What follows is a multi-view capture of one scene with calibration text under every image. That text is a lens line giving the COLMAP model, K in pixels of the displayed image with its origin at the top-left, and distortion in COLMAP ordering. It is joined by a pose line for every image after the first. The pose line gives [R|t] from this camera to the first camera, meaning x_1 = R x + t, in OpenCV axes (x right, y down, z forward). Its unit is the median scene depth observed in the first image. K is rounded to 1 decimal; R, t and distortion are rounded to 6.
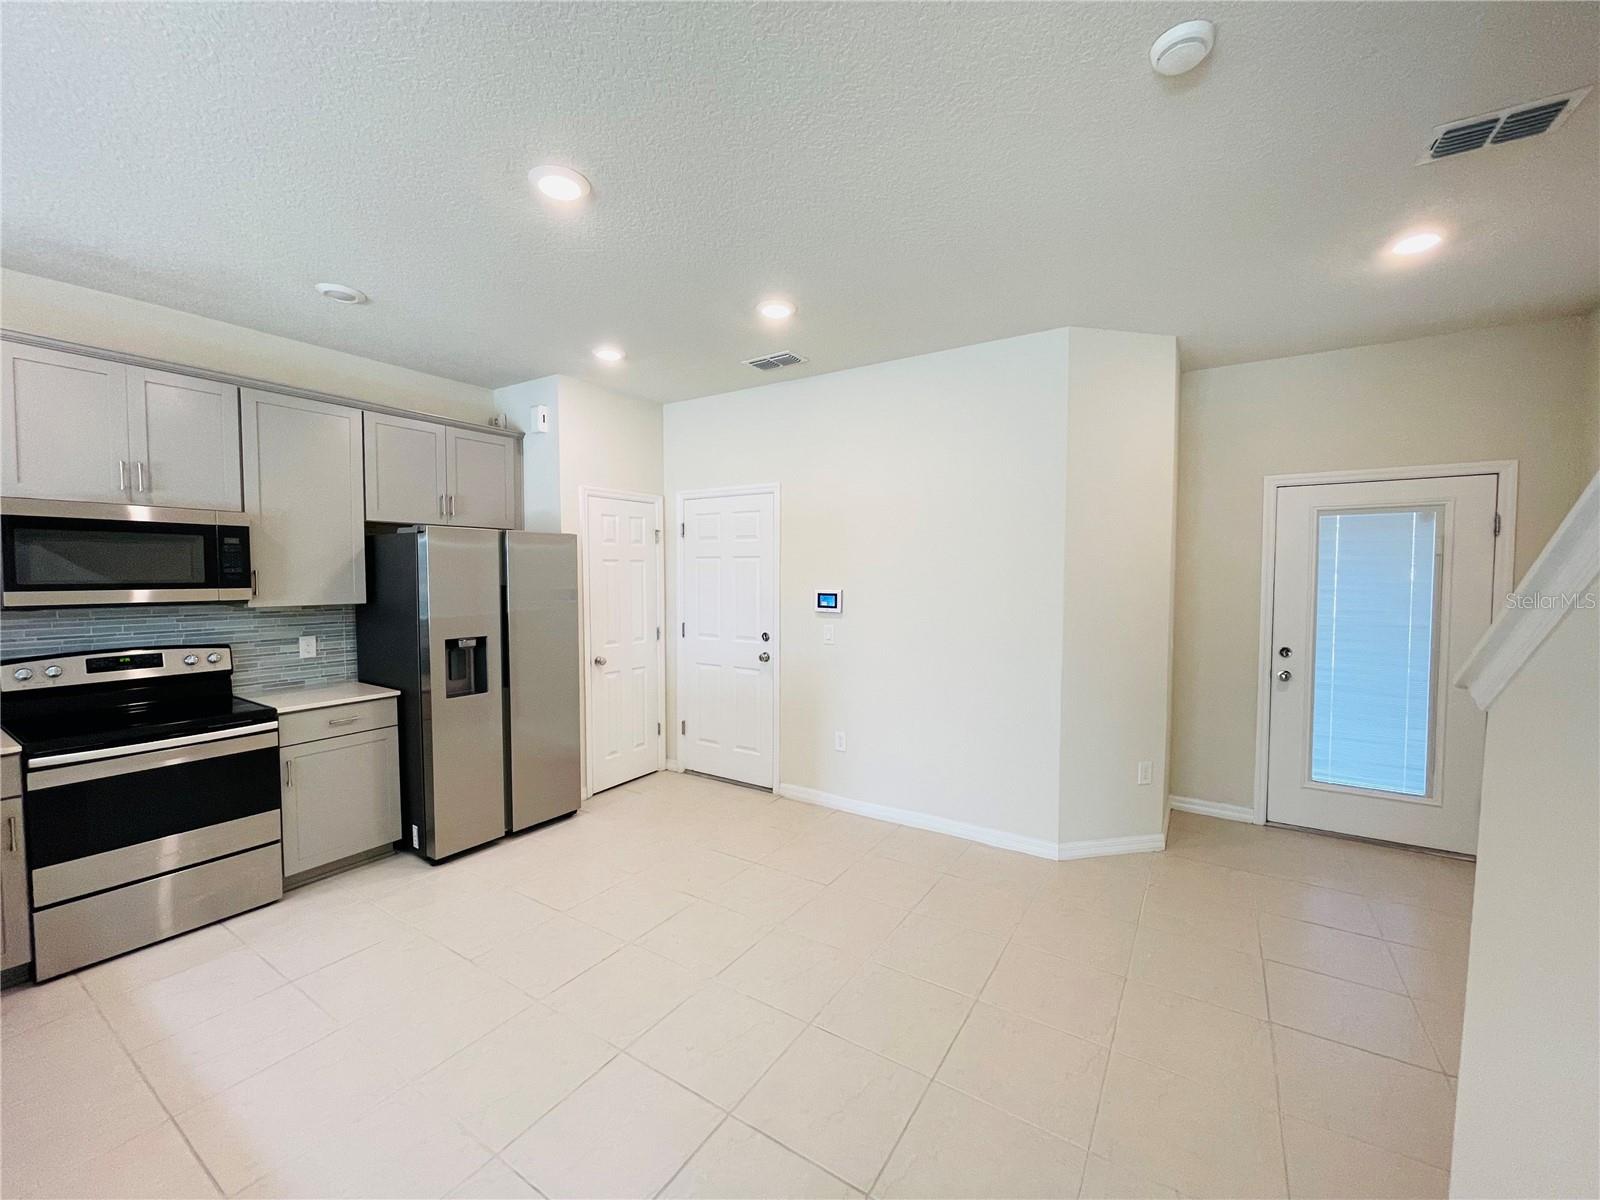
lens RADIAL K [[645.7, 0, 799.8], [0, 645.7, 600.6], [0, 0, 1]] dist [-0.002321, 0.000438]
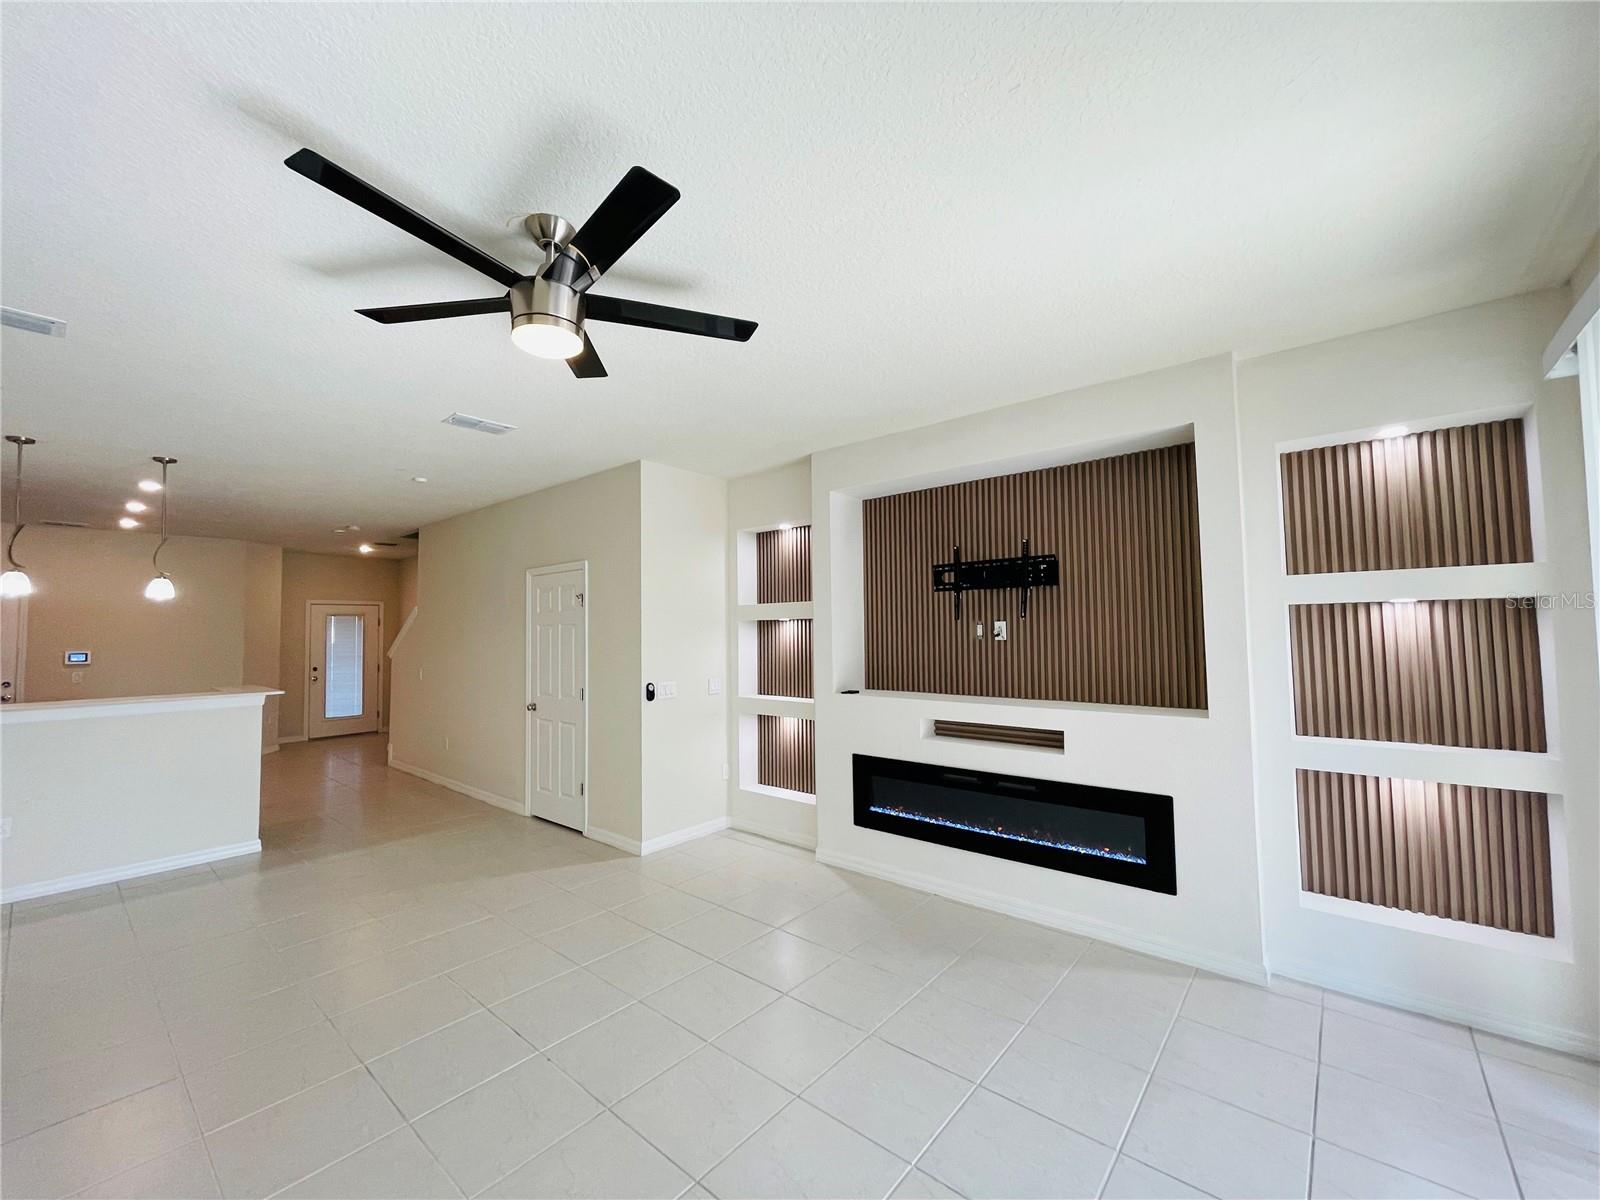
lens RADIAL K [[645.7, 0, 800.3], [0, 645.7, 600.7], [0, 0, 1]] dist [-0.002321, 0.000438]
pose [[0.132766, 0.045878, 0.990085, -1.911814], [0.052373, 0.997208, -0.053231, 0.057281], [-0.989763, 0.058921, 0.129993, -1.559871]]
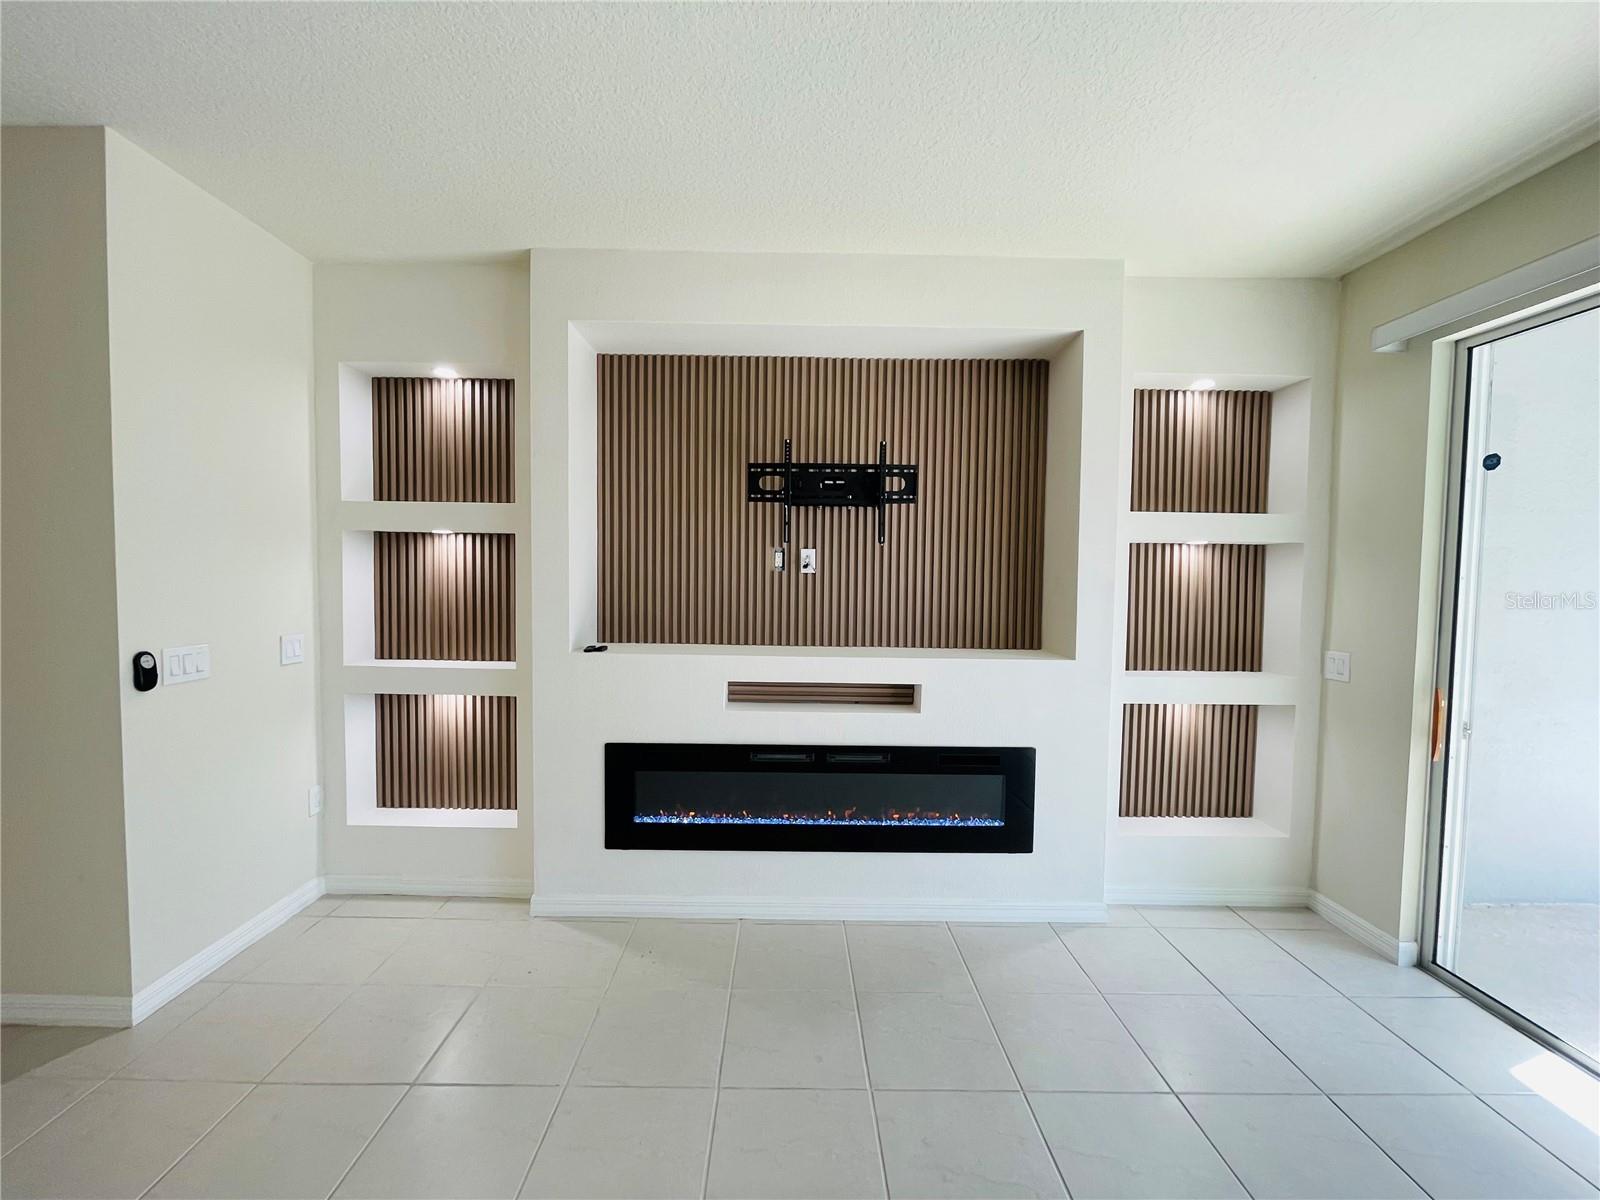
lens RADIAL K [[645.7, 0, 793.8], [0, 645.7, 599.4], [0, 0, 1]] dist [-0.002321, 0.000438]
pose [[-0.541175, -0.043887, 0.839764, -1.403232], [0.019169, 0.997734, 0.064495, 0.064261], [-0.840691, 0.051000, -0.539108, -1.219831]]
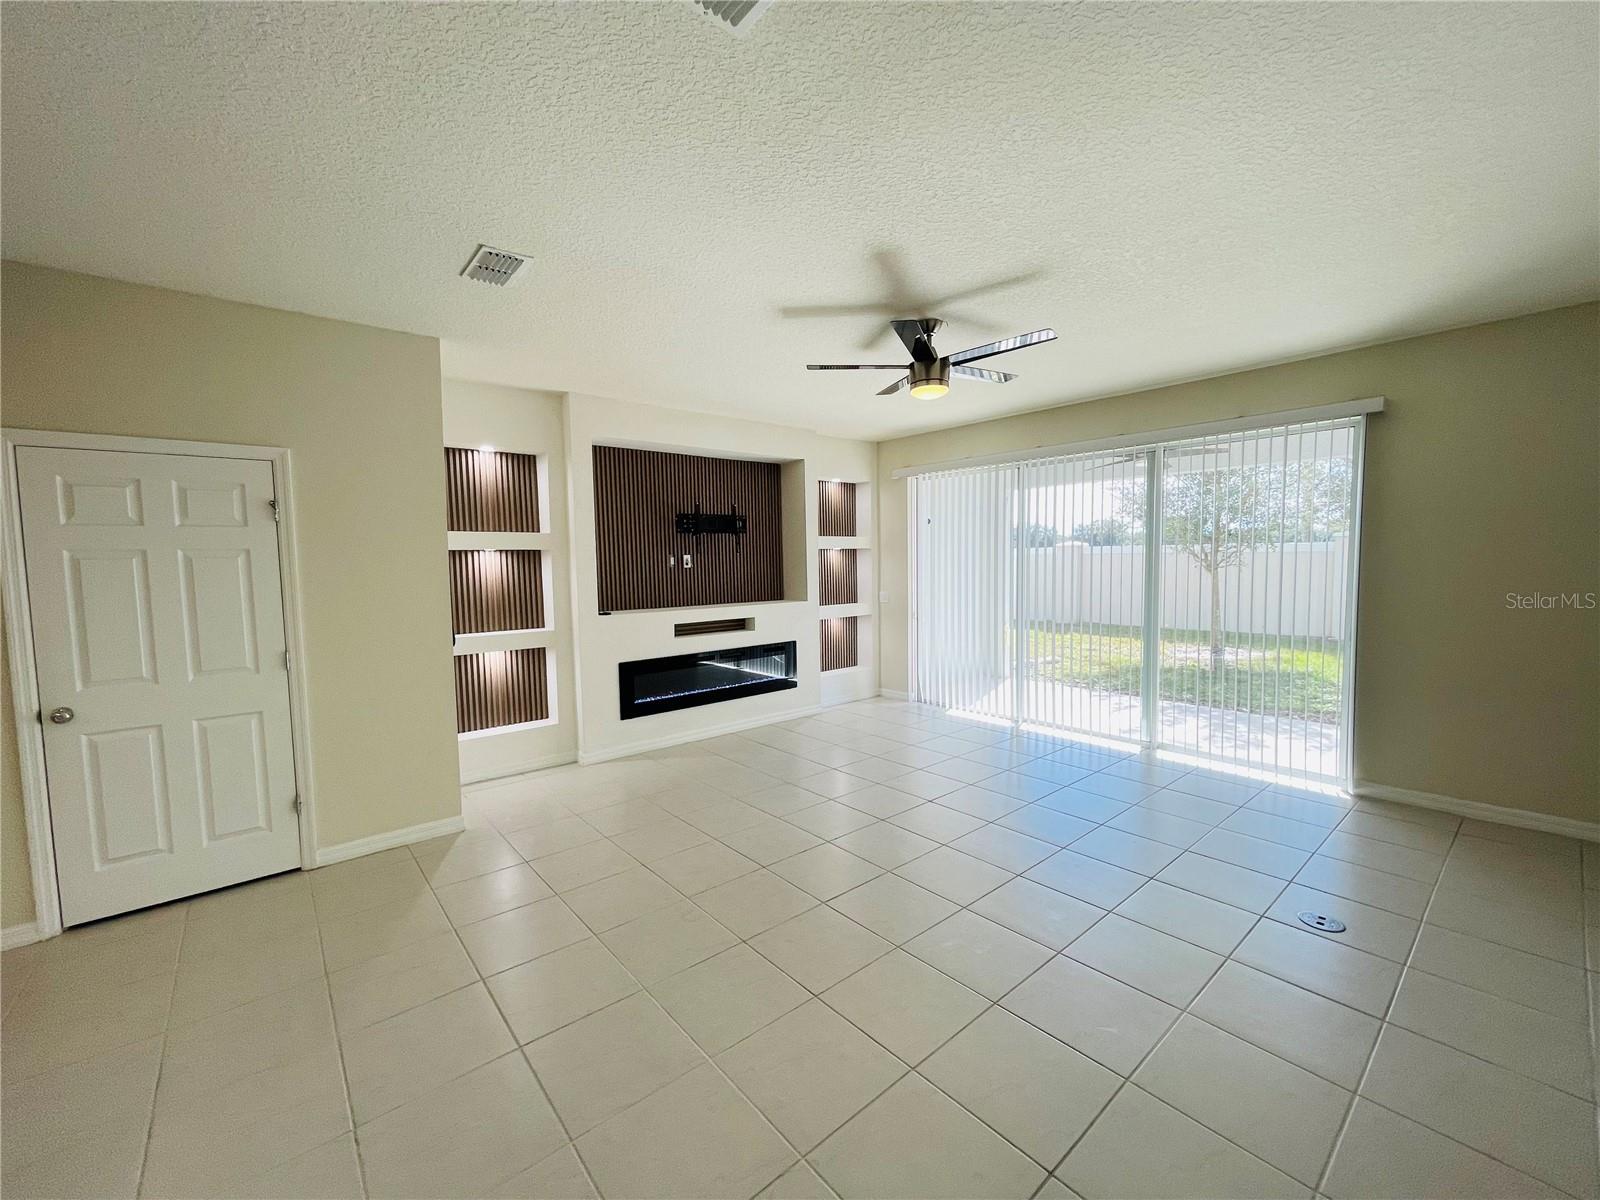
lens RADIAL K [[645.7, 0, 791.7], [0, 645.7, 600.6], [0, 0, 1]] dist [-0.002321, 0.000438]
pose [[-0.953414, -0.000532, 0.301664, -1.441424], [0.031220, 0.994455, 0.100425, 0.002320], [-0.300045, 0.105165, -0.948110, -0.042720]]
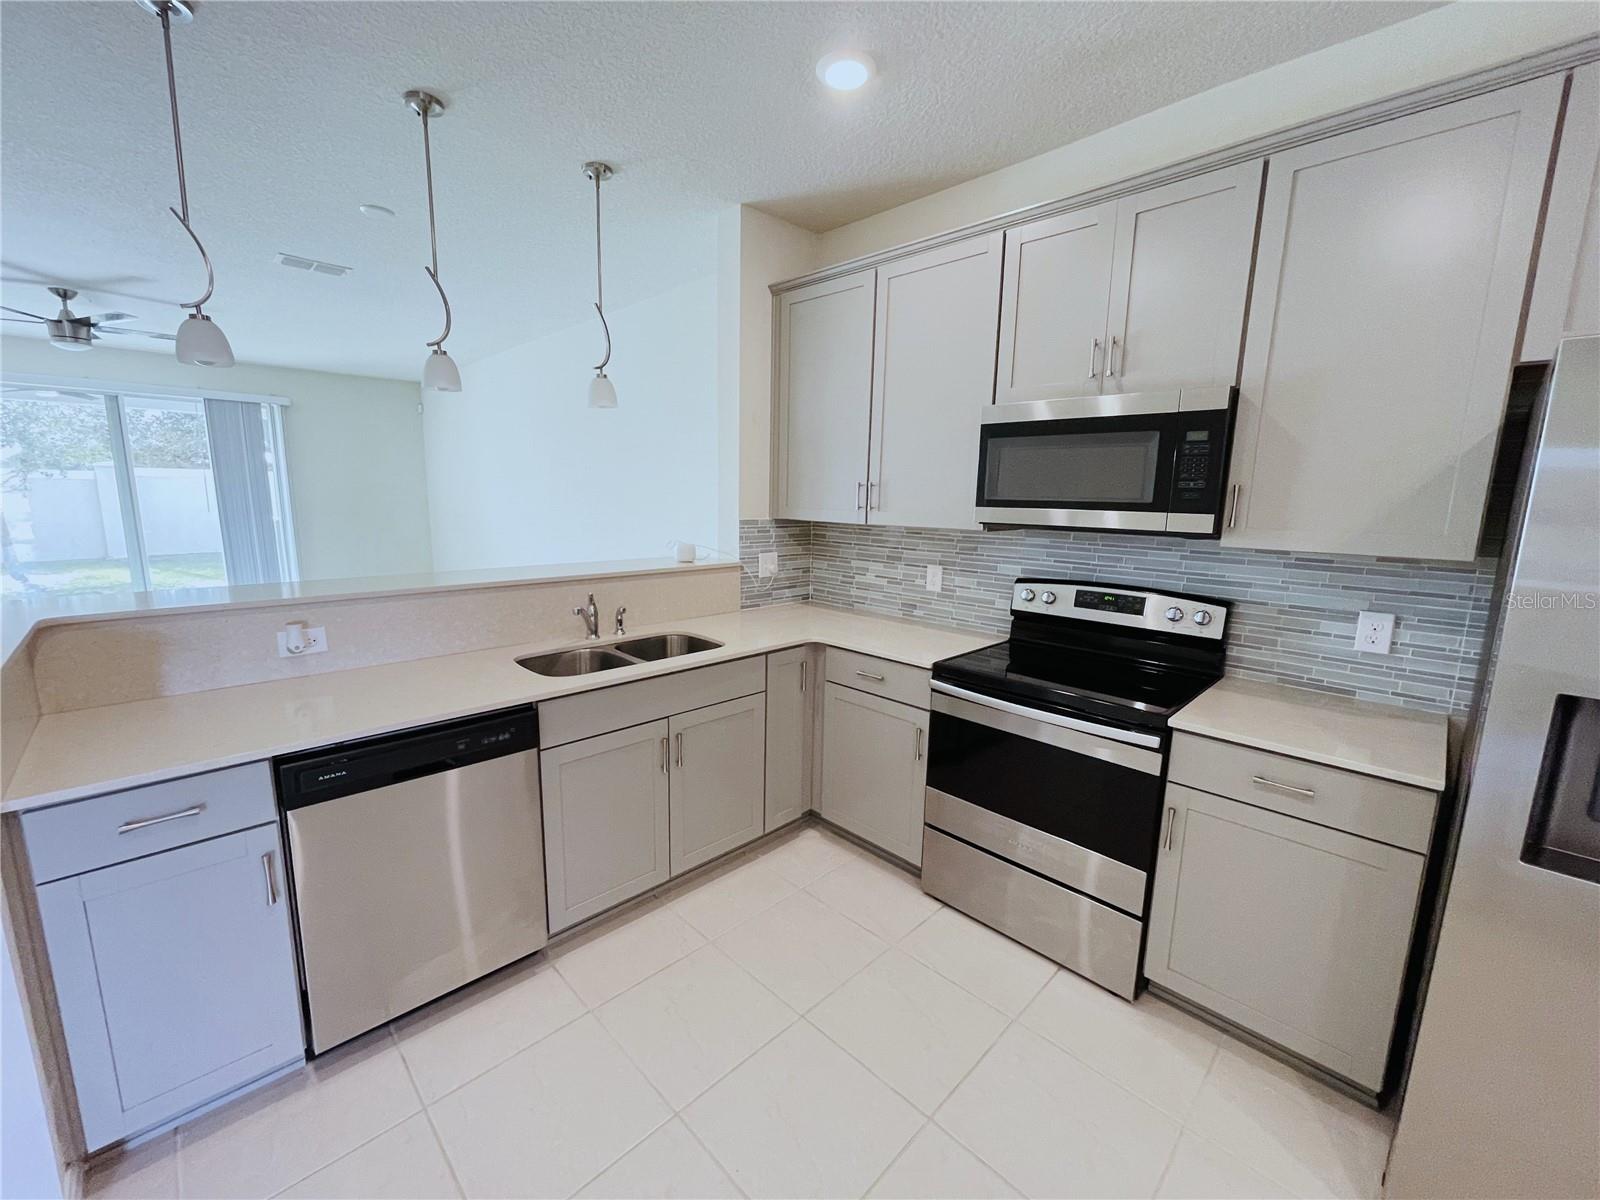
lens RADIAL K [[645.7, 0, 789.3], [0, 645.7, 600.9], [0, 0, 1]] dist [-0.002321, 0.000438]
pose [[-0.227632, 0.155598, -0.961235, -0.171204], [-0.060913, 0.982942, 0.173537, -0.020624], [0.971840, 0.098054, -0.214271, 0.764914]]
